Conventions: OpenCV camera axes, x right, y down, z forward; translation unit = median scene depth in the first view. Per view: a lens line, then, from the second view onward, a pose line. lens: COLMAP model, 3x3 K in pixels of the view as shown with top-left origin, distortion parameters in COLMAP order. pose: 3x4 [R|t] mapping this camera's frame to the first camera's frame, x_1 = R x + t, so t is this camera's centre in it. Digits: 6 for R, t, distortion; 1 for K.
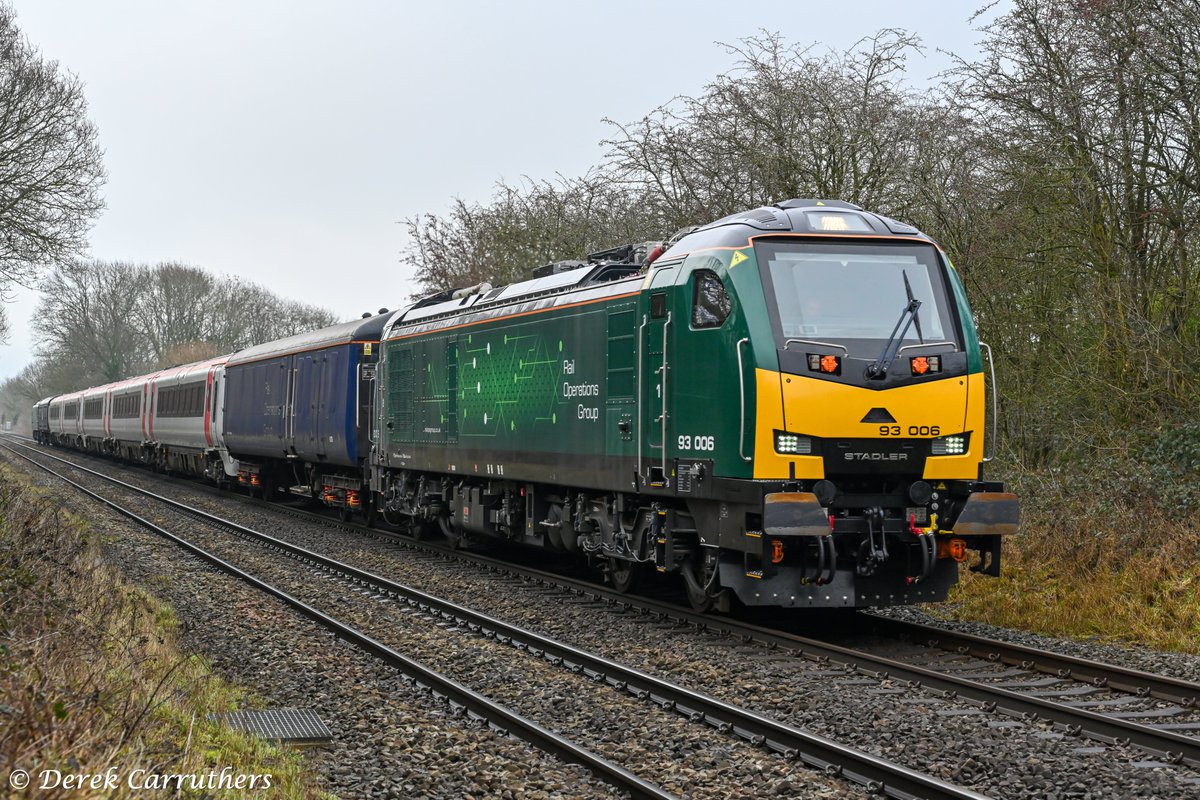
lens RADIAL K [[2495.3, 0, 600.0], [0, 2495.3, 400.0], [0, 0, 1]] dist [-0.026441, 0.116226]
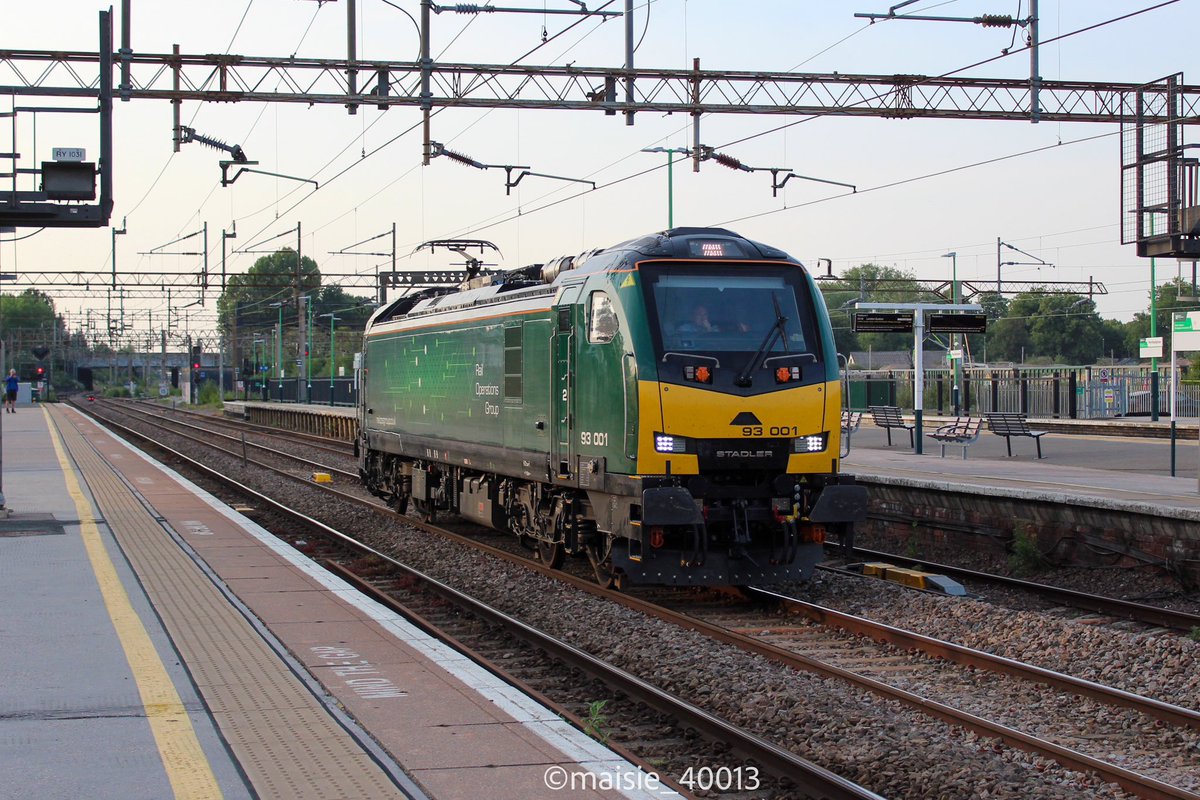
lens RADIAL K [[2495.3, 0, 600.0], [0, 2495.3, 400.0], [0, 0, 1]] dist [-0.026441, 0.116226]
pose [[0.999741, -0.004825, -0.022221, 0.066662], [0.005240, 0.999812, 0.018648, -0.022967], [0.022127, -0.018760, 0.999579, -0.143135]]
